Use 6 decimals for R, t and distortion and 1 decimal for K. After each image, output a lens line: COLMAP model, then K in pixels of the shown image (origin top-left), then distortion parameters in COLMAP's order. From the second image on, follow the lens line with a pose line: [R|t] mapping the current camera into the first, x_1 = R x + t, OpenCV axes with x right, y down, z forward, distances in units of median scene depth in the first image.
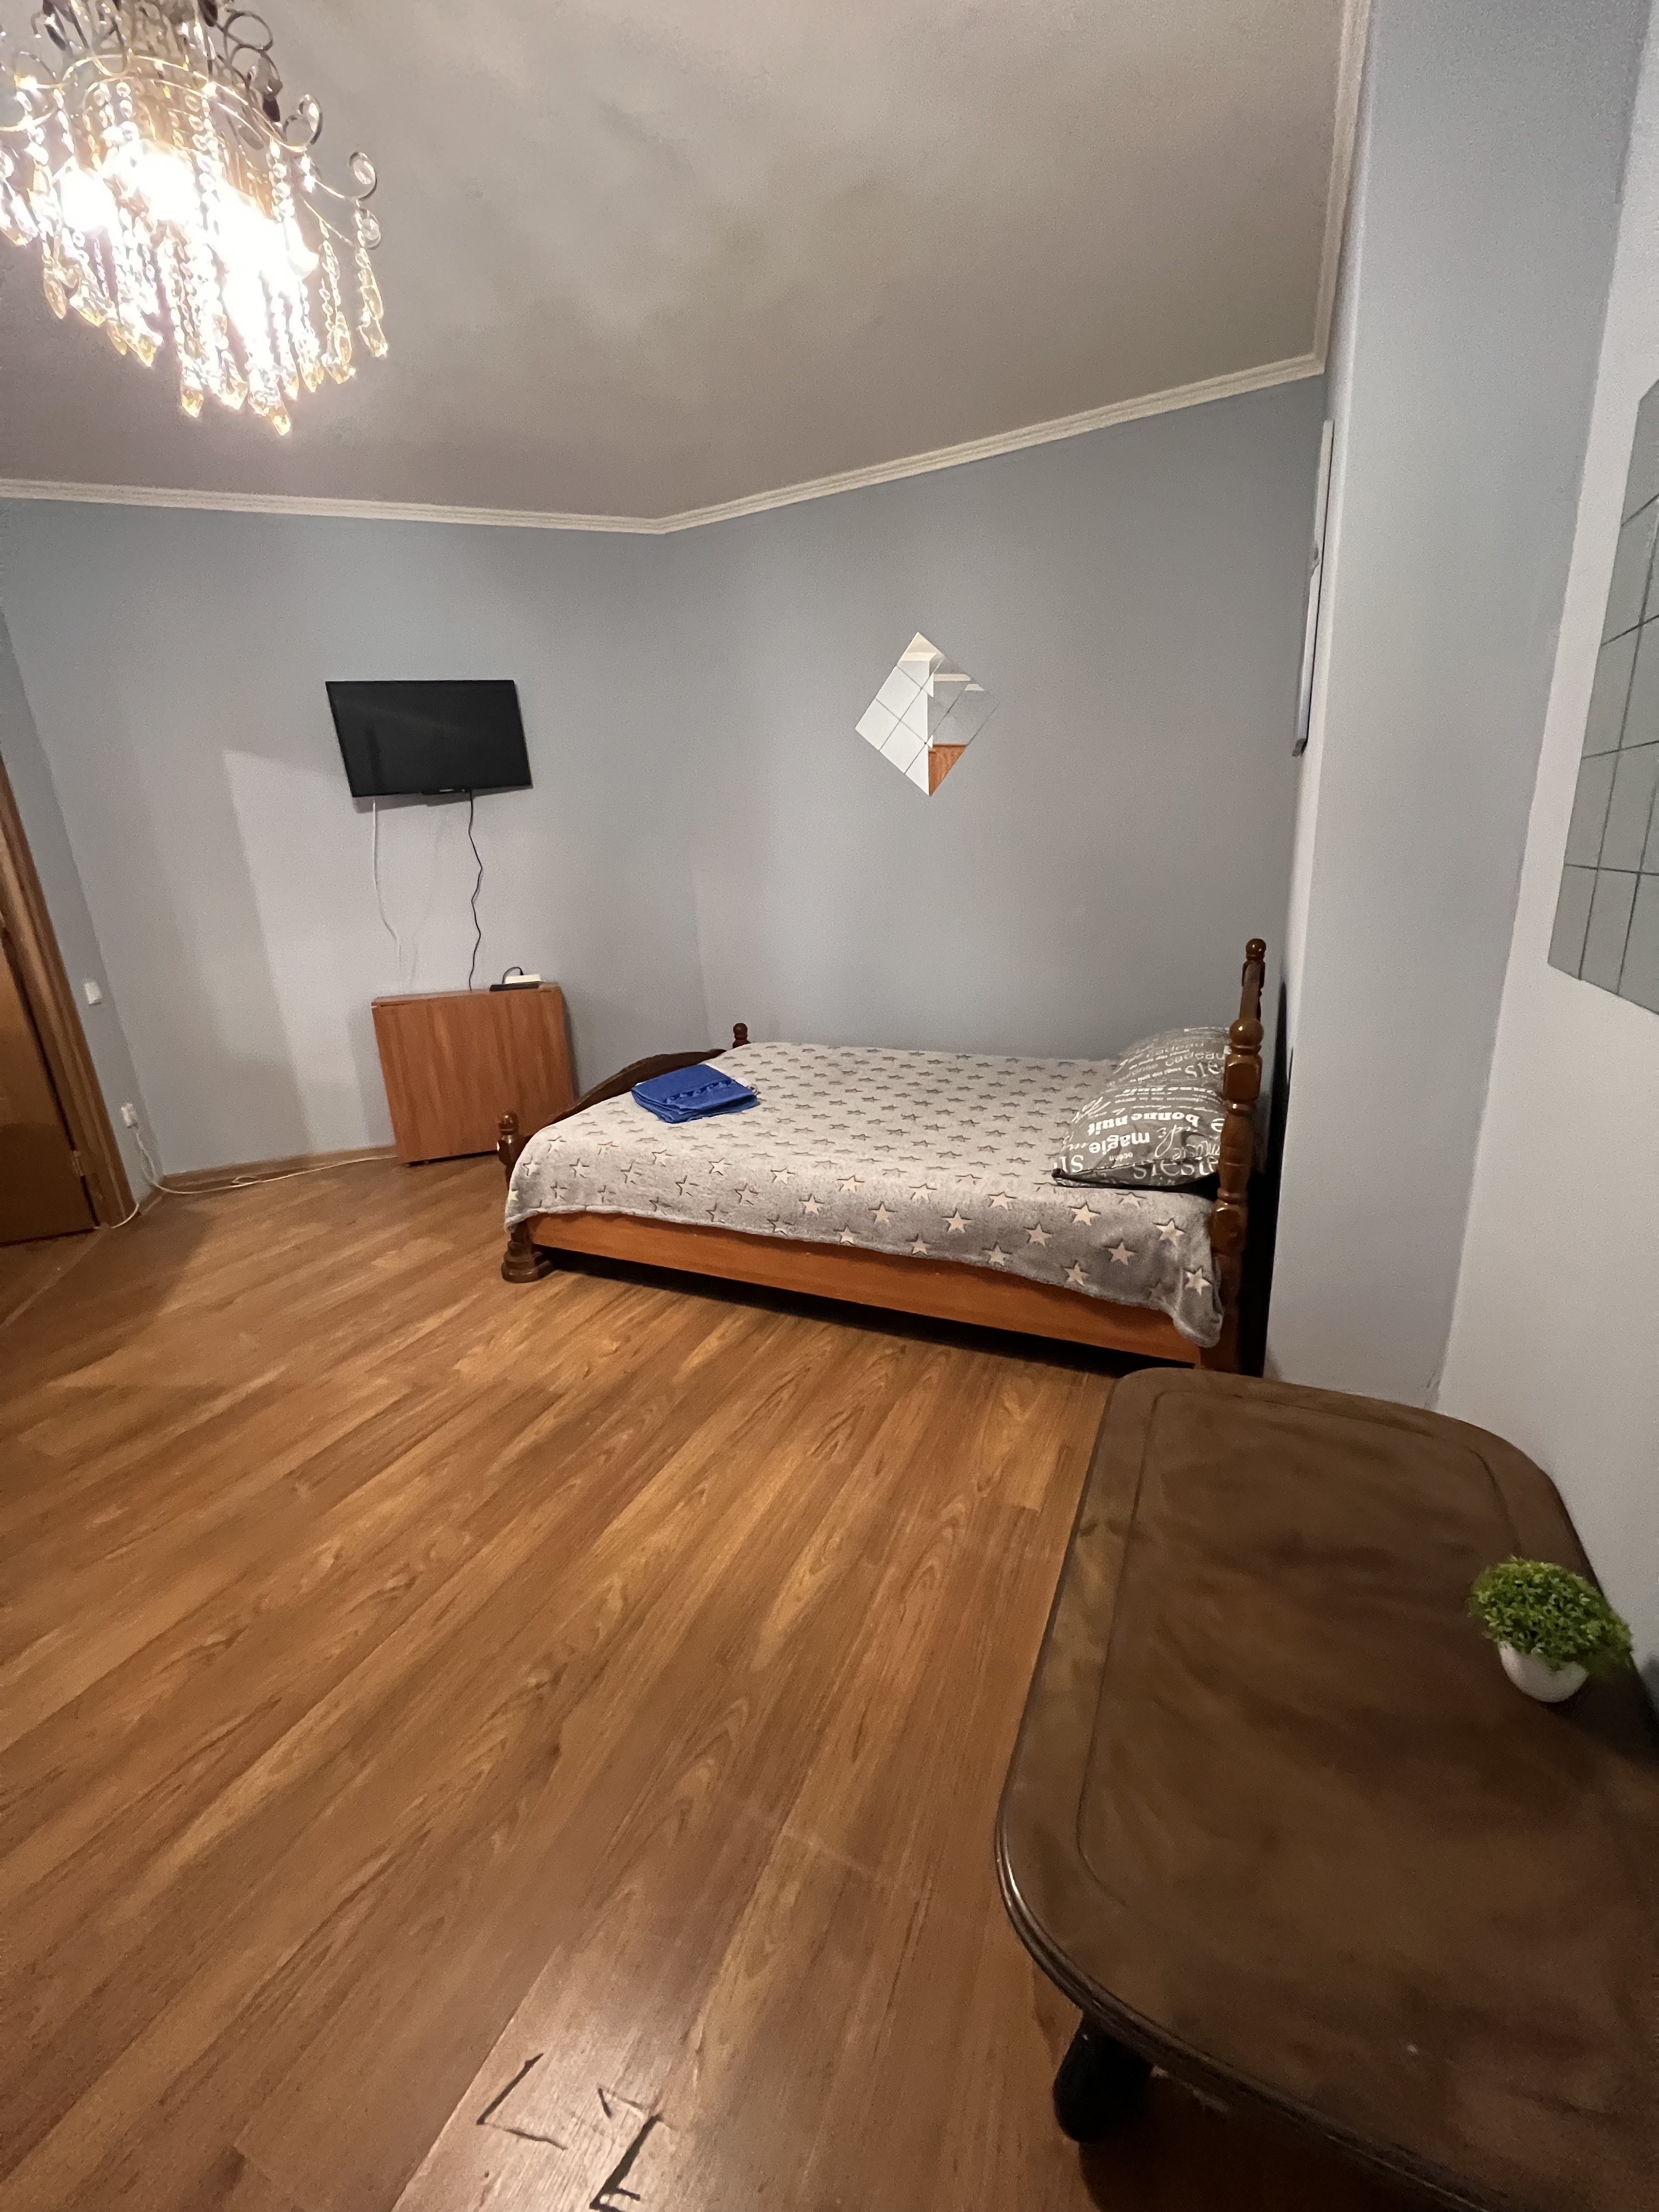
lens RADIAL K [[877.9, 0, 836.0], [0, 877.9, 1099.9], [0, 0, 1]] dist [-0.002869, 0.000467]
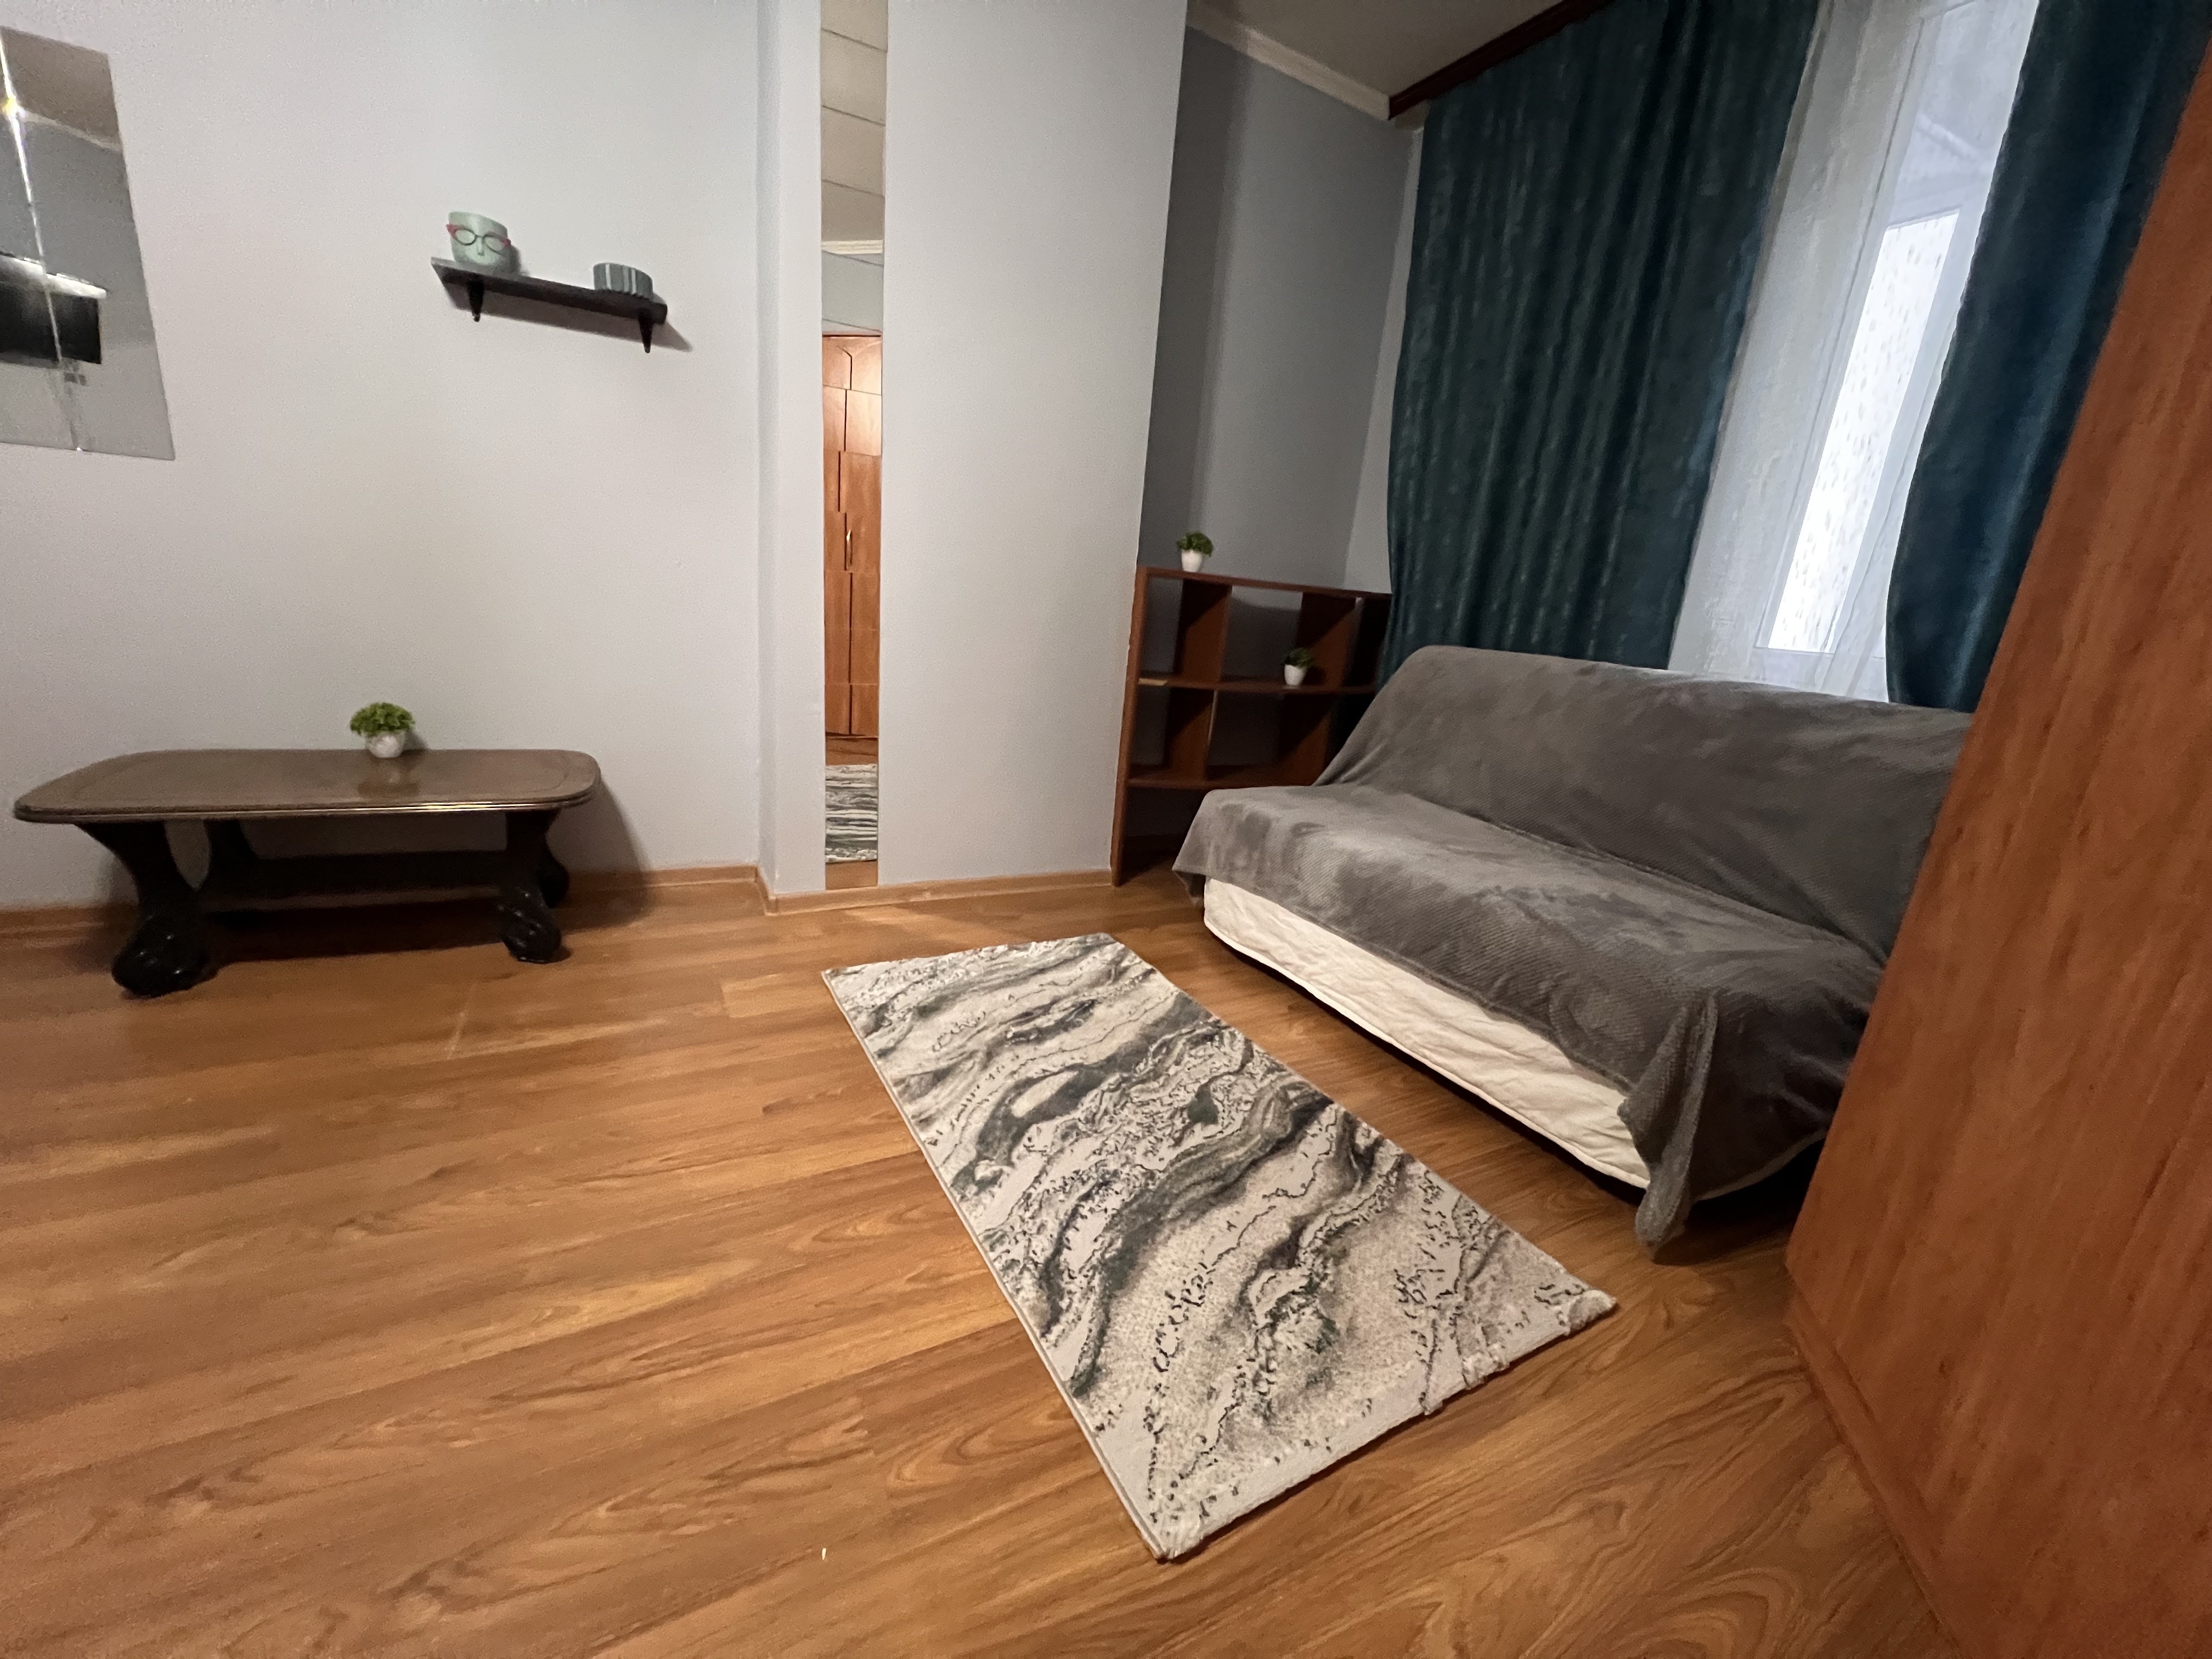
lens RADIAL K [[877.9, 0, 1098.0], [0, 877.9, 829.1], [0, 0, 1]] dist [-0.002869, 0.000467]
pose [[-0.798127, -0.172116, 0.577381, -0.710063], [0.120261, 0.893530, 0.432599, 0.017471], [-0.590364, 0.414706, -0.692452, 0.529989]]
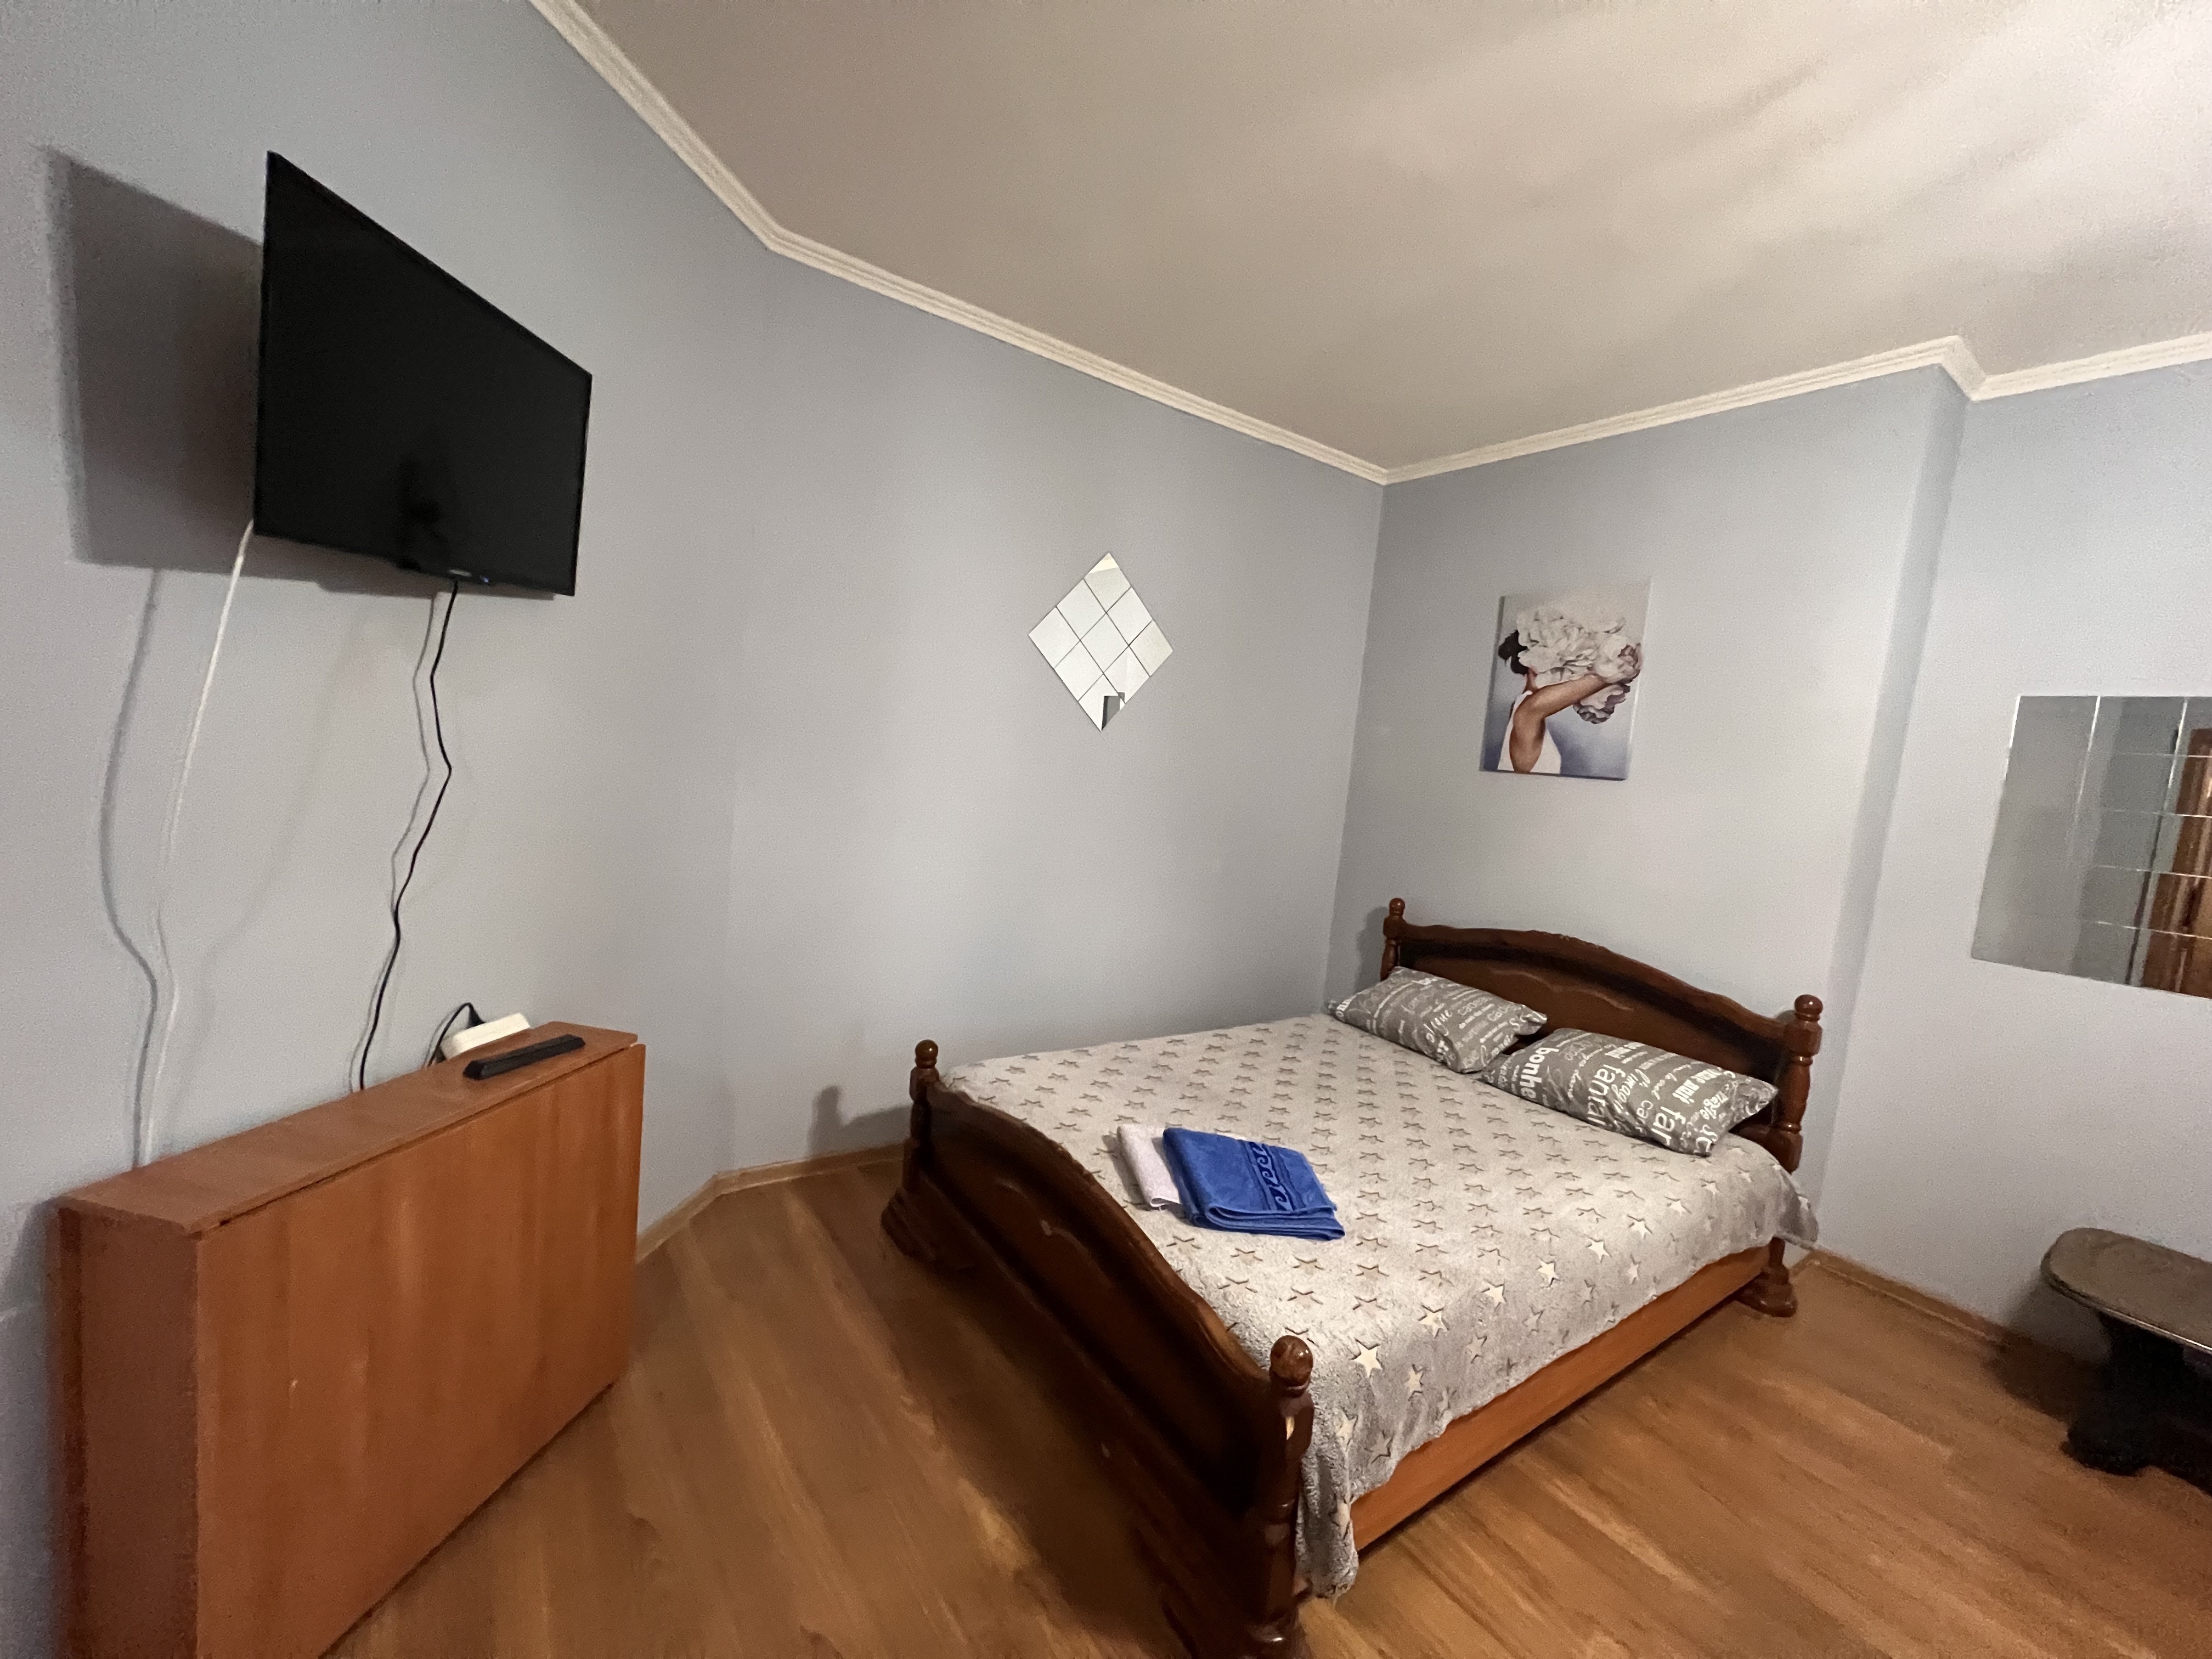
lens RADIAL K [[877.9, 0, 1098.1], [0, 877.9, 828.1], [0, 0, 1]] dist [-0.002869, 0.000467]
pose [[0.502701, 0.018934, 0.864253, -0.864584], [0.121006, 0.988376, -0.092038, -0.240047], [-0.855949, 0.150848, 0.494567, 0.815499]]
